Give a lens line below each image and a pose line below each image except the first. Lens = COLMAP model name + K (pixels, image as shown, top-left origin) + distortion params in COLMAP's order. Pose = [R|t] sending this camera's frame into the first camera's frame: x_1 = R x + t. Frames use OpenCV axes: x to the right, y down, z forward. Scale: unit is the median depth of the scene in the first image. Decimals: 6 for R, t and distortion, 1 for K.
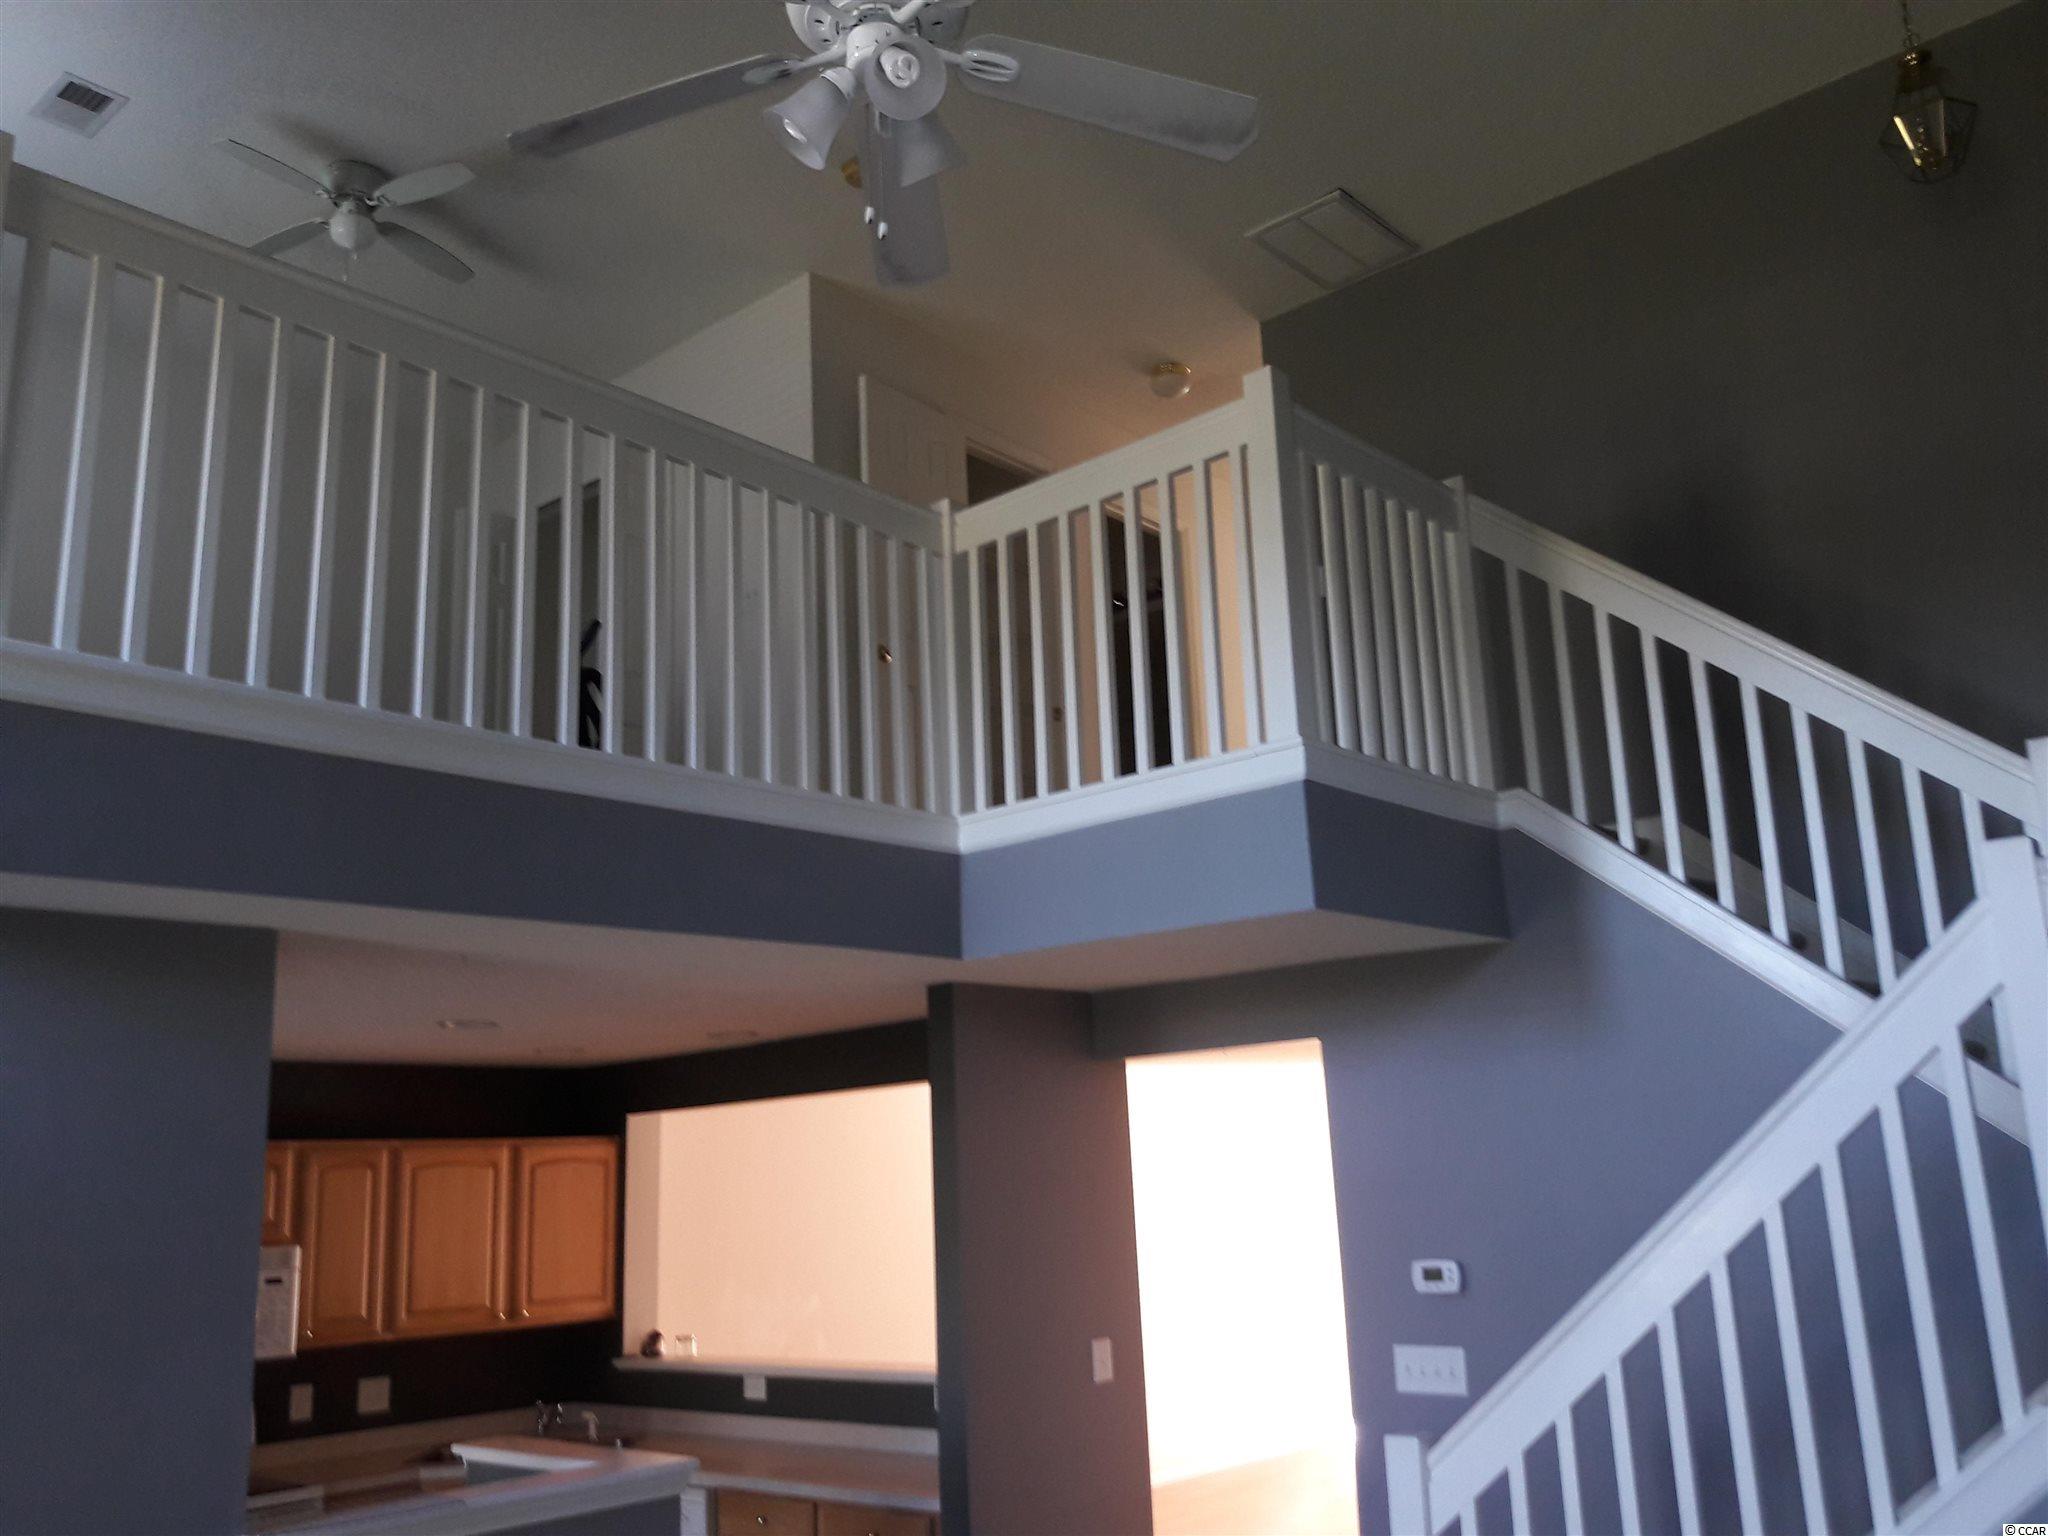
lens RADIAL K [[1725.8, 0, 1024.0], [0, 1725.8, 768.0], [0, 0, 1]] dist [-0.009071, -0.018395]
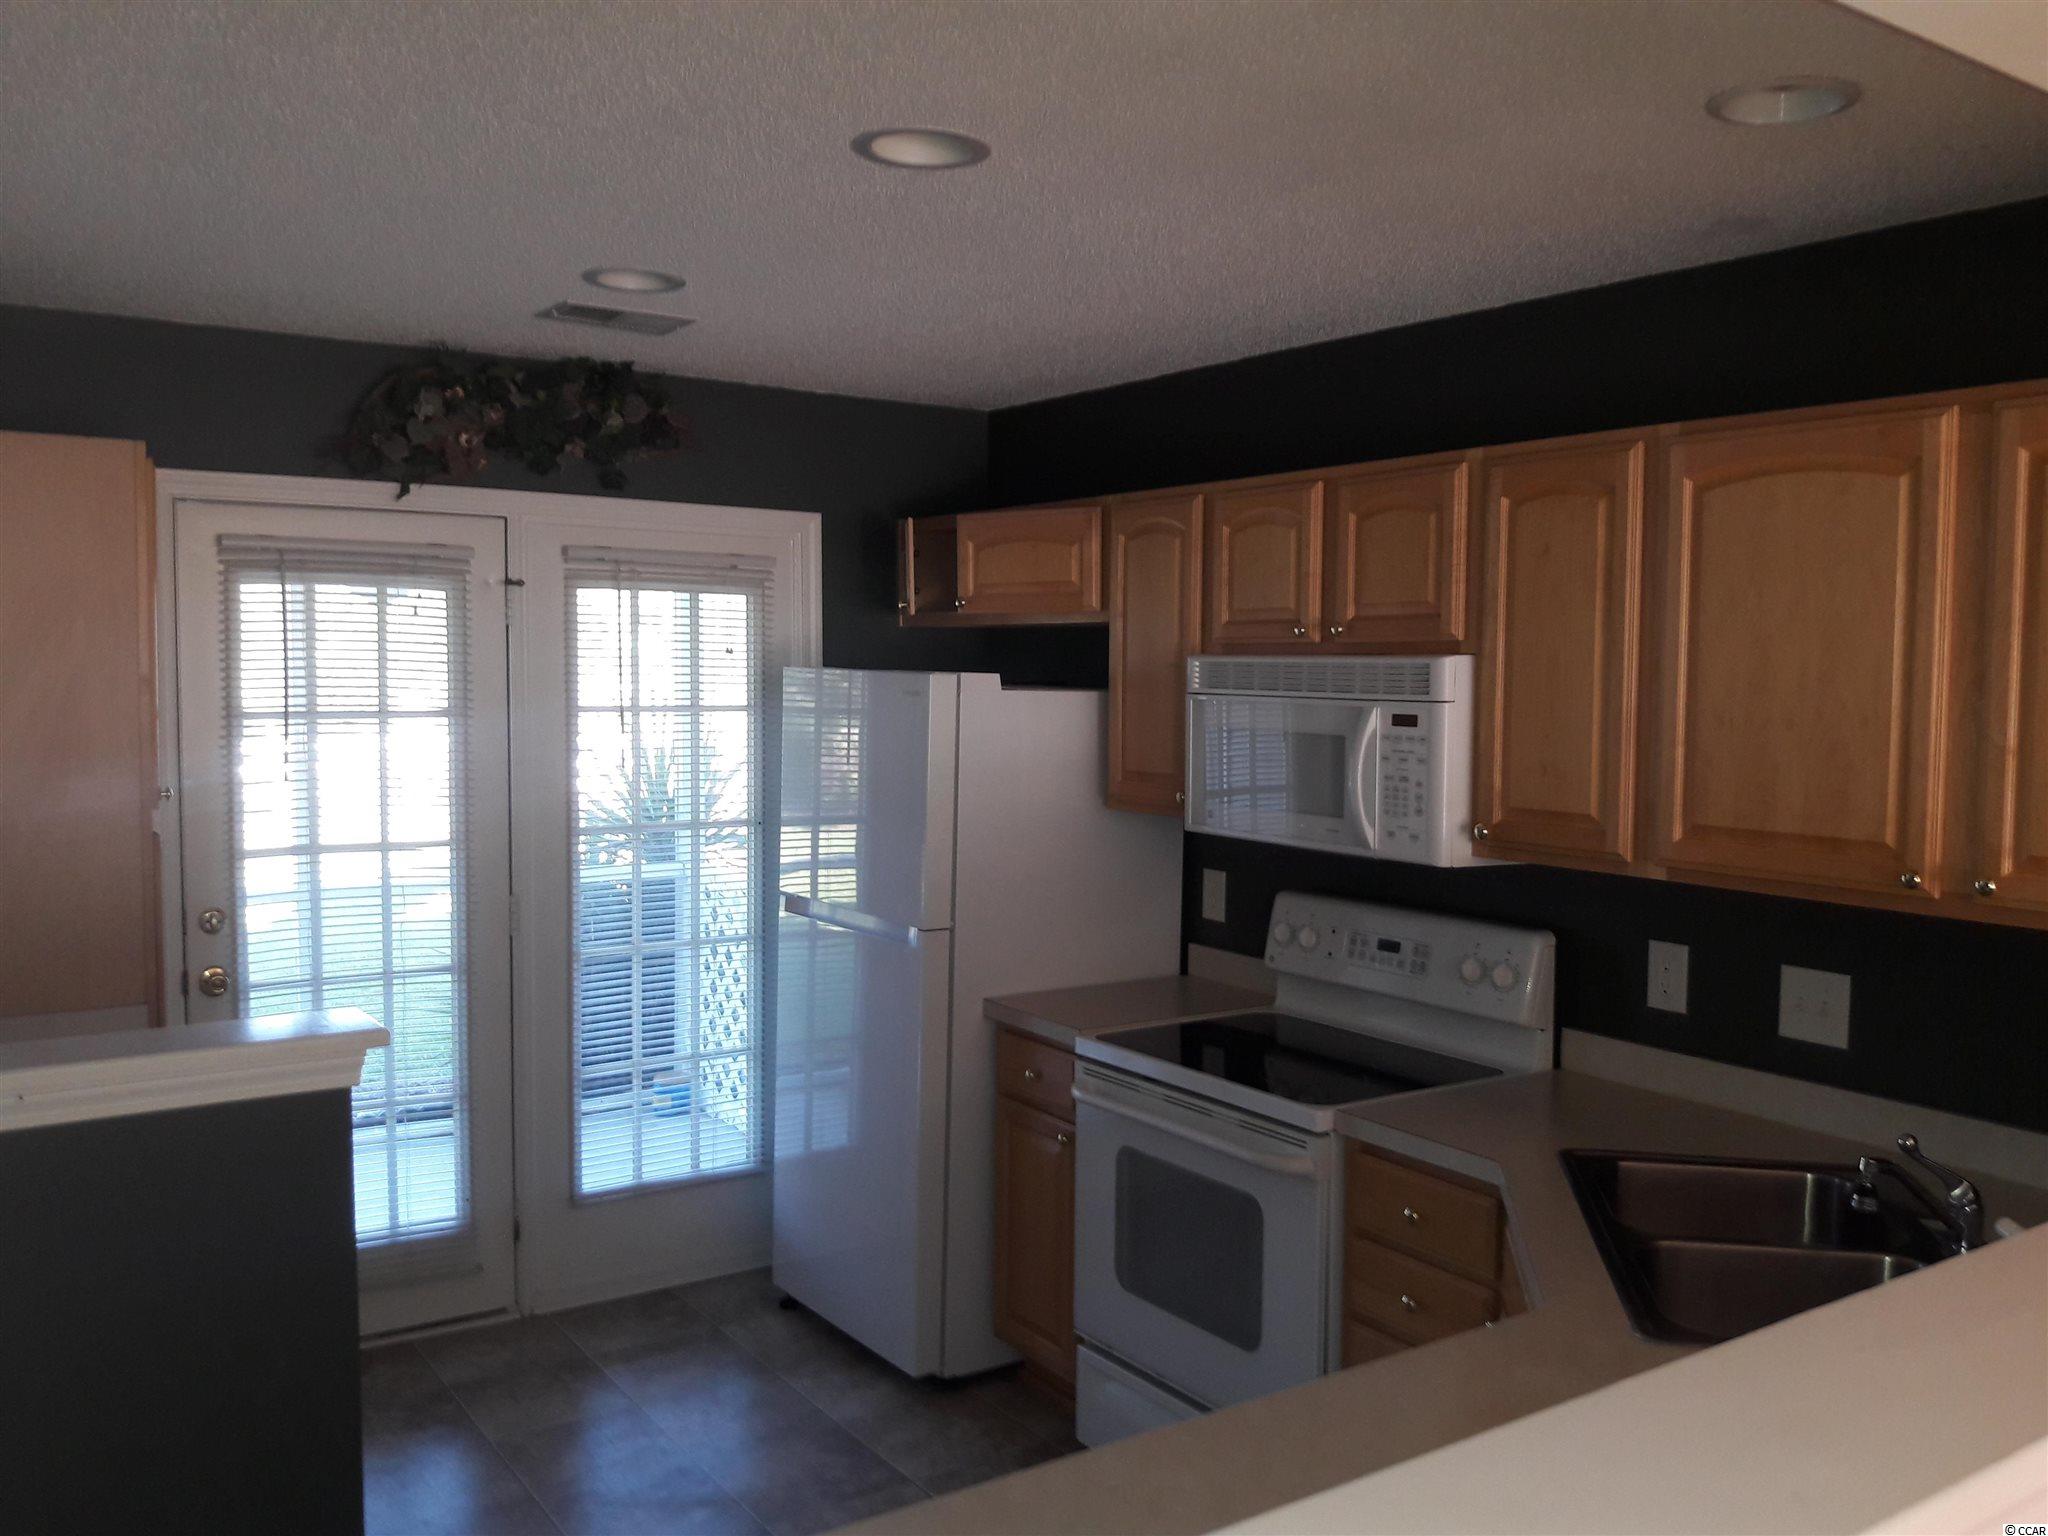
lens RADIAL K [[1647.5, 0, 1024.0], [0, 1647.5, 768.0], [0, 0, 1]] dist [-0.003625, -0.004666]
pose [[-0.265859, 0.102524, -0.958545, 0.065137], [0.232211, 0.971861, 0.039543, 0.239614], [0.935627, -0.212072, -0.282185, 0.926776]]
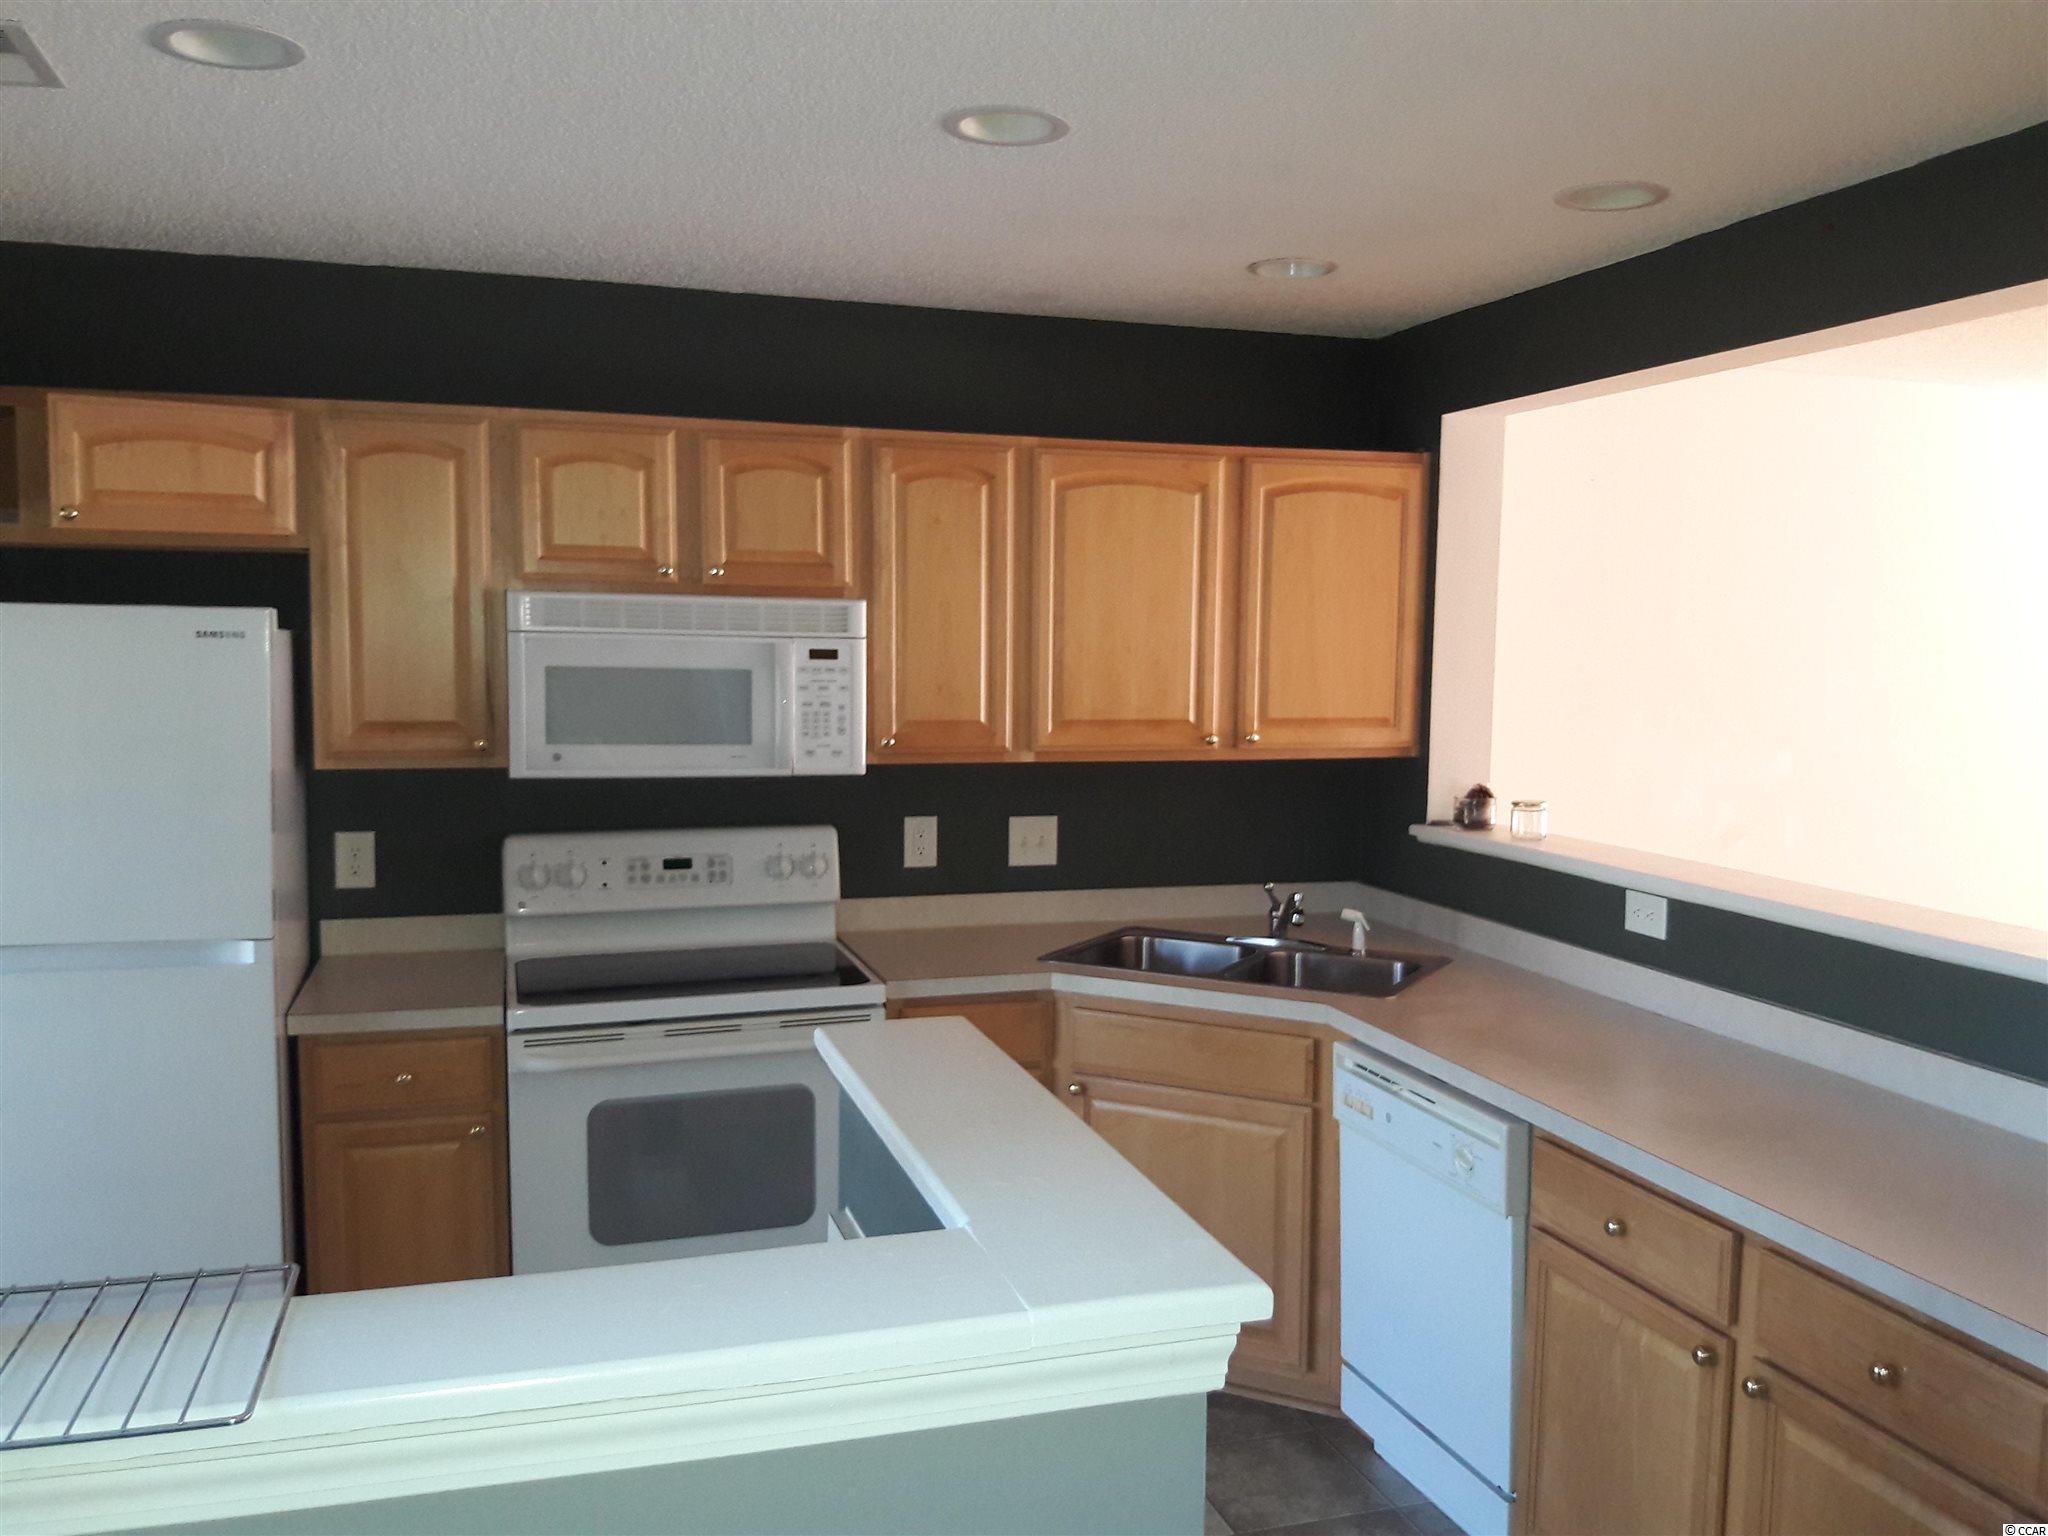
lens RADIAL K [[1716.7, 0, 1029.0], [0, 1716.7, 804.3], [0, 0, 1]] dist [0.063537, -0.257320]
pose [[0.856975, 0.106919, -0.504145, -0.054885], [0.071678, 0.944006, 0.322048, 0.142122], [0.510349, -0.312124, 0.801326, 0.479464]]
